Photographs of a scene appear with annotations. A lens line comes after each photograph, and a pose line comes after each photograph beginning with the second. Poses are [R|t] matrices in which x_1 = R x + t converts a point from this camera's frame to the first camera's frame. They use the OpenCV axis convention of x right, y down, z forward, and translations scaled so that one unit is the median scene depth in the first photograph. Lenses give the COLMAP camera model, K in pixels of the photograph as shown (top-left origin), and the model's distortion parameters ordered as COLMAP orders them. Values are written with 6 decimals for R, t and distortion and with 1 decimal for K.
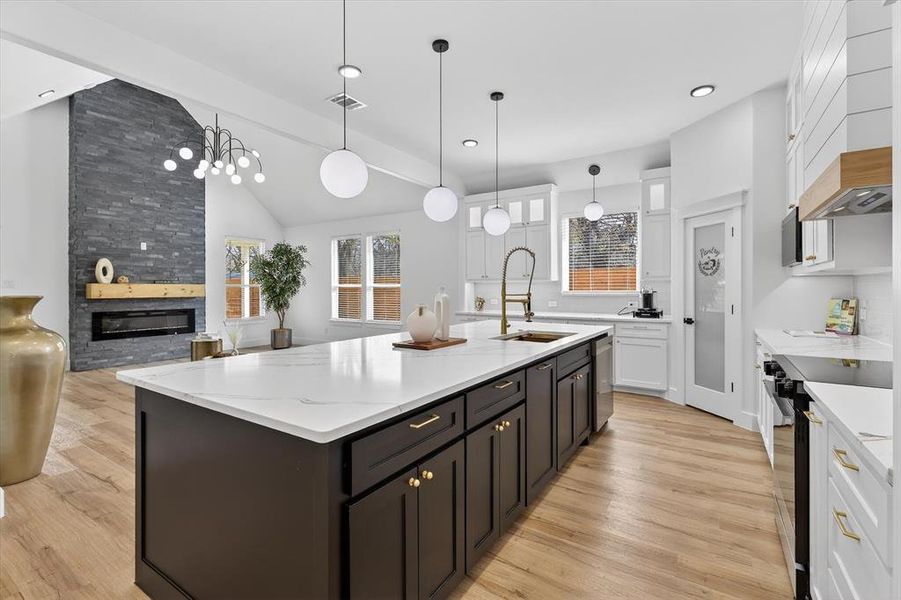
lens RADIAL K [[411.3, 0, 451.0], [0, 411.3, 290.1], [0, 0, 1]] dist [0.000225, 0.000235]
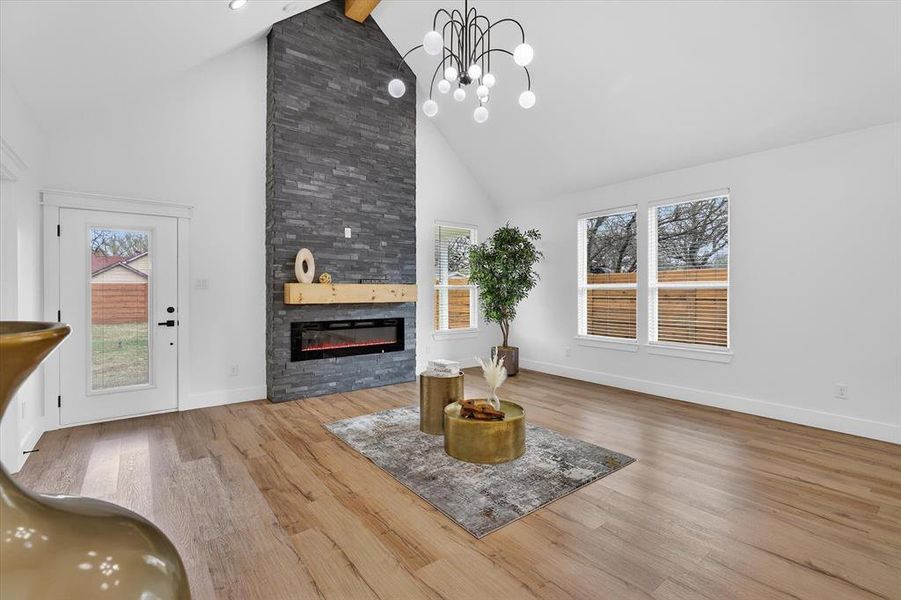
lens RADIAL K [[407.9, 0, 453.8], [0, 407.9, 292.3], [0, 0, 1]] dist [-0.000423, -0.000115]
pose [[0.945742, 0.002230, -0.324912, -0.325549], [-0.003024, 0.999994, -0.001938, 0.000359], [0.324906, 0.002816, 0.945742, 0.365447]]
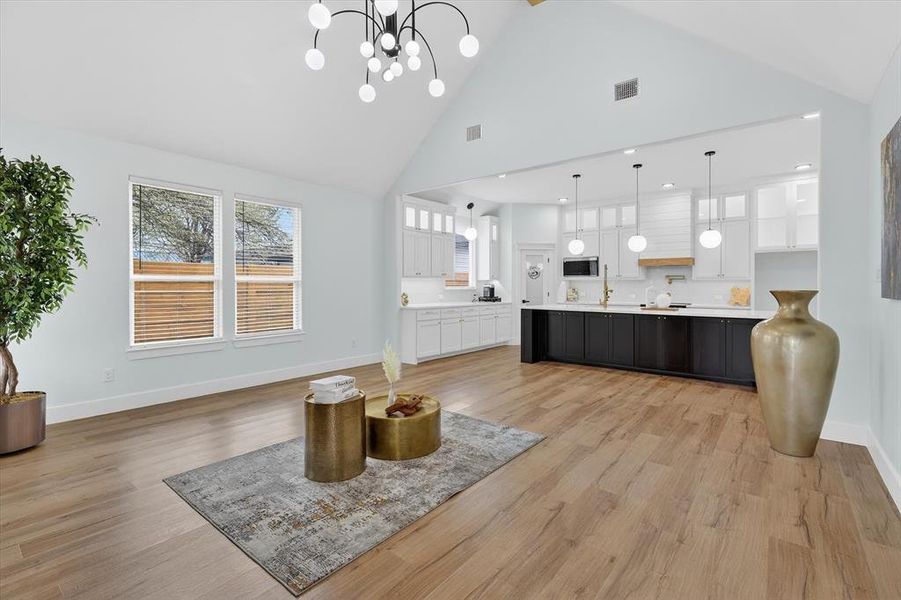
lens RADIAL K [[411.3, 0, 451.0], [0, 411.3, 290.1], [0, 0, 1]] dist [0.000225, 0.000235]
pose [[0.101011, -0.008996, 0.994845, -0.890896], [0.001932, 0.999959, 0.008846, 0.000452], [-0.994883, 0.001028, 0.101024, 0.710448]]
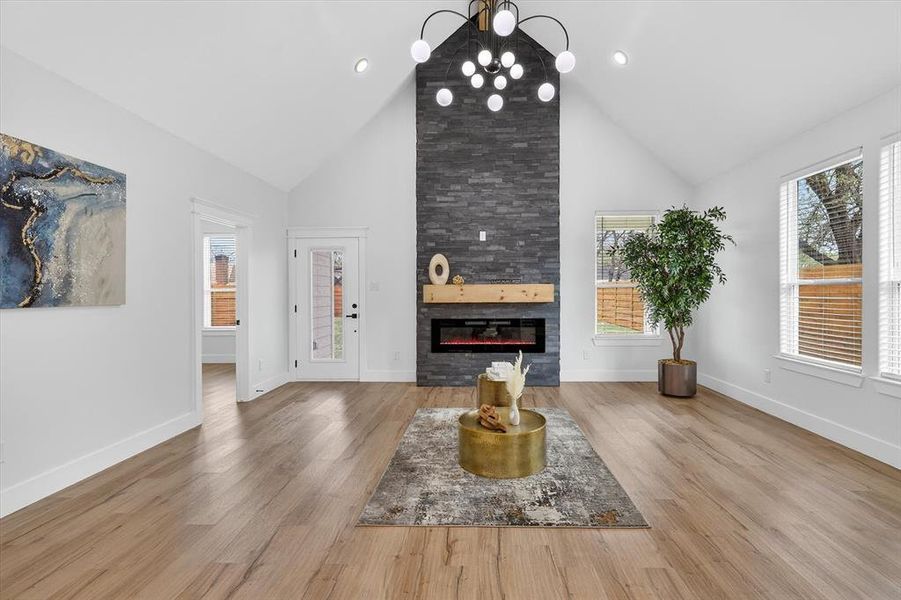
lens RADIAL K [[415.6, 0, 466.5], [0, 415.6, 294.4], [0, 0, 1]] dist [0.000562, 0.000028]
pose [[0.521042, 0.003026, -0.853525, -0.092001], [0.001871, 0.999987, 0.004688, -0.000431], [0.853529, -0.004039, 0.521030, 0.555486]]
